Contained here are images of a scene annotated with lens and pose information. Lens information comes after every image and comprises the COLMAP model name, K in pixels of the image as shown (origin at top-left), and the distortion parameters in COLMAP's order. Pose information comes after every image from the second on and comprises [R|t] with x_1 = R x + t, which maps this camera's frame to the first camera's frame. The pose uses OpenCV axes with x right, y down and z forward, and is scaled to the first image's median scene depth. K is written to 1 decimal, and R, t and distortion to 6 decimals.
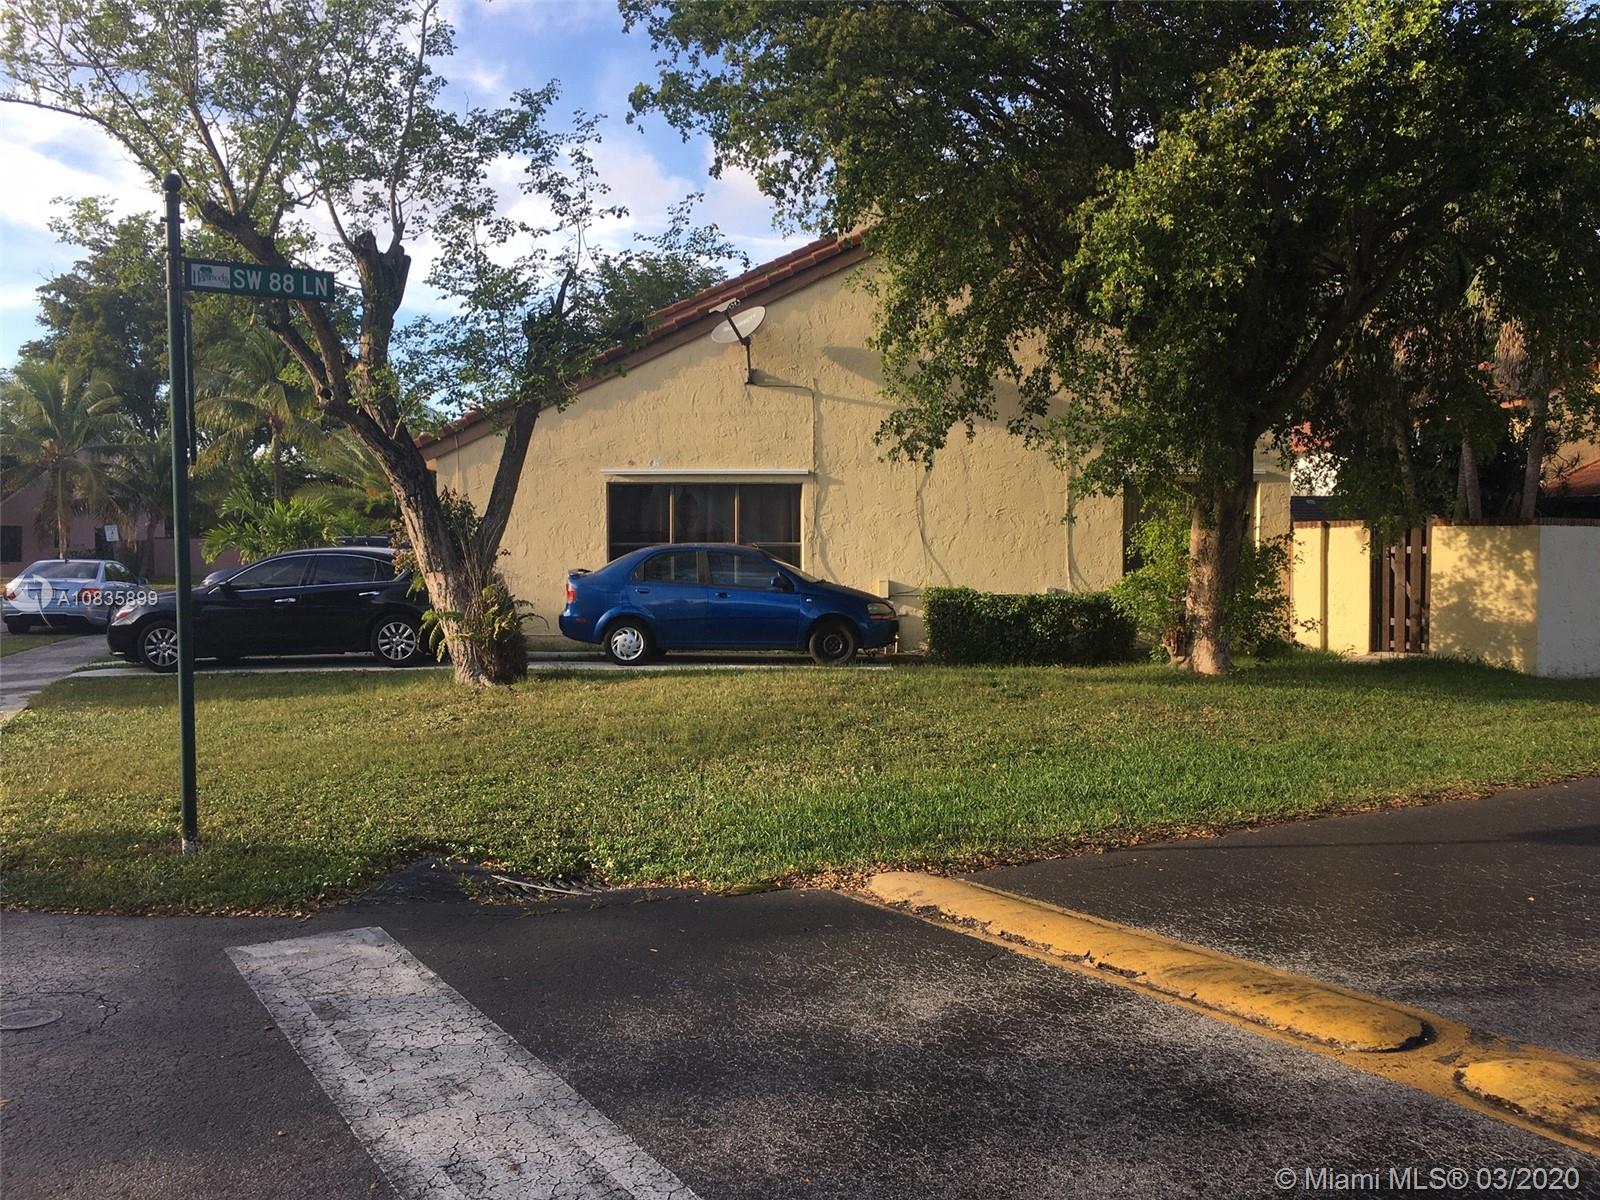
lens RADIAL K [[1250.5, 0, 800.0], [0, 1250.5, 600.0], [0, 0, 1]] dist [0.004319, 0.001937]
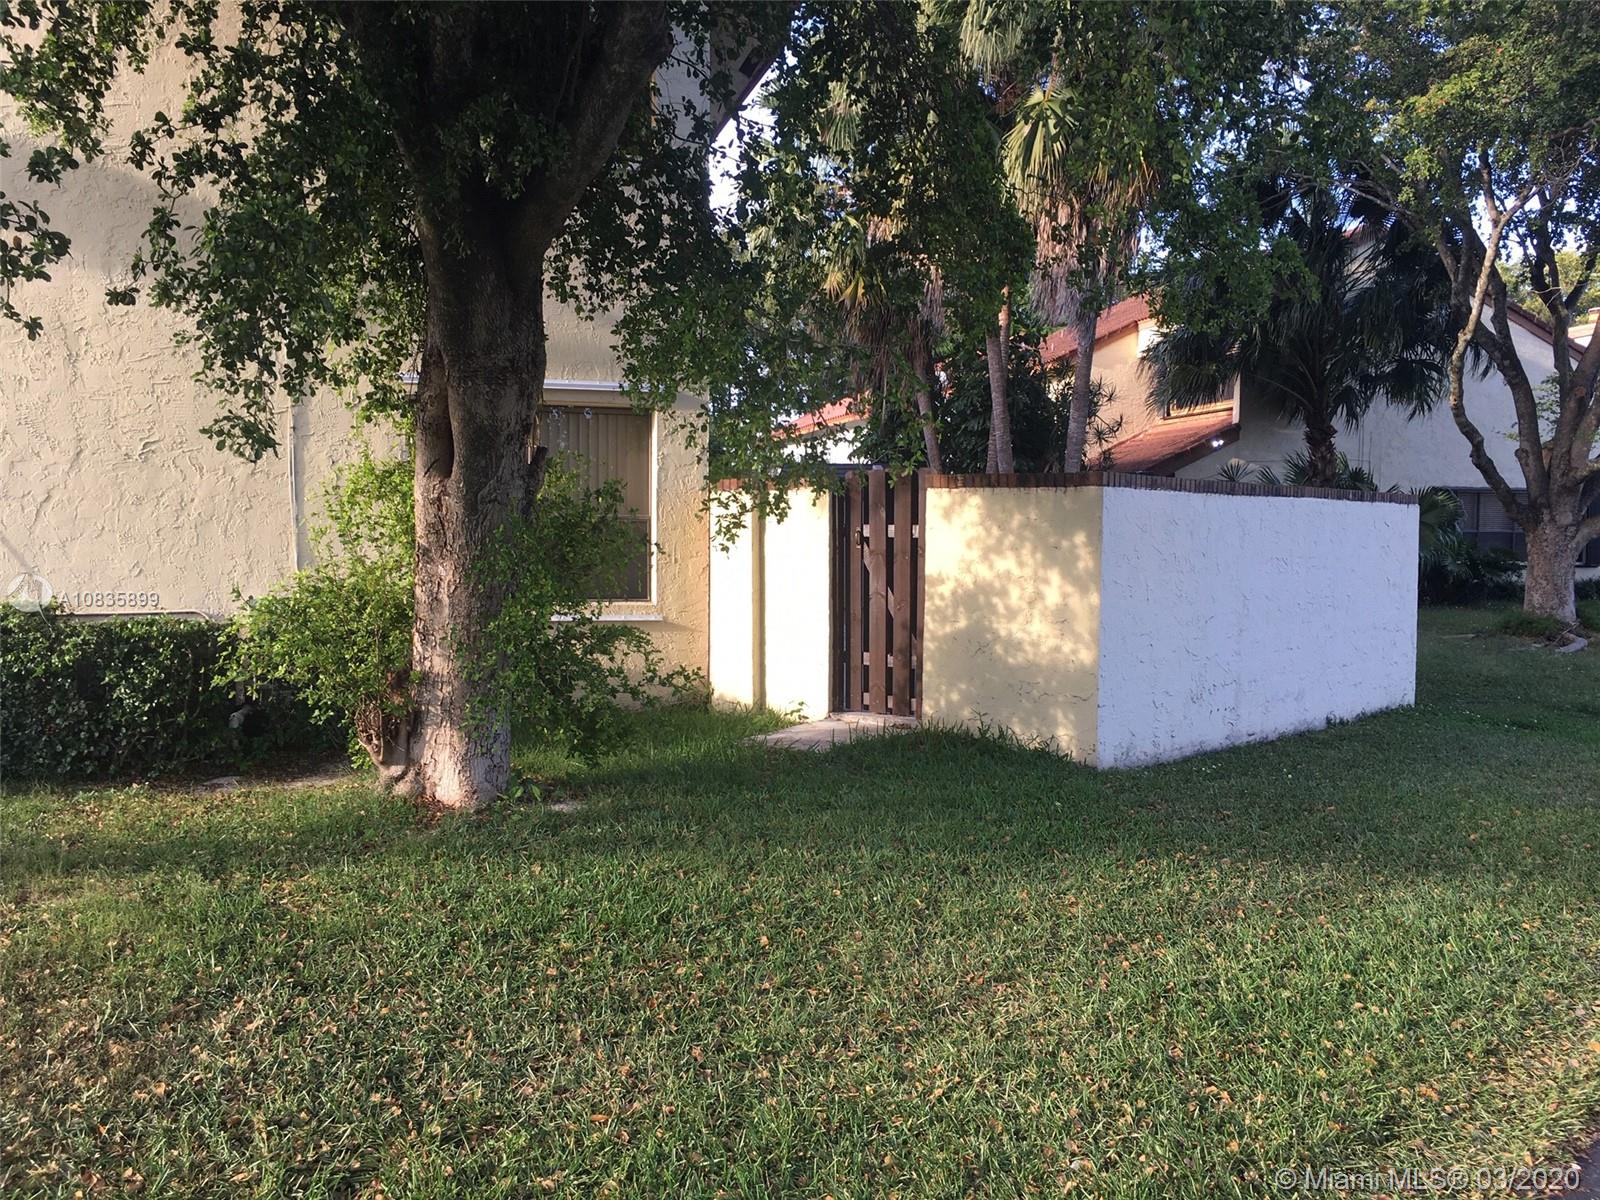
lens RADIAL K [[1346.1, 0, 800.0], [0, 1346.1, 600.0], [0, 0, 1]] dist [0.001963, 0.000706]
pose [[0.943977, -0.007382, 0.329928, 0.261371], [0.004732, 0.999950, 0.008837, -0.015455], [-0.329976, -0.006781, 0.943965, 0.467830]]
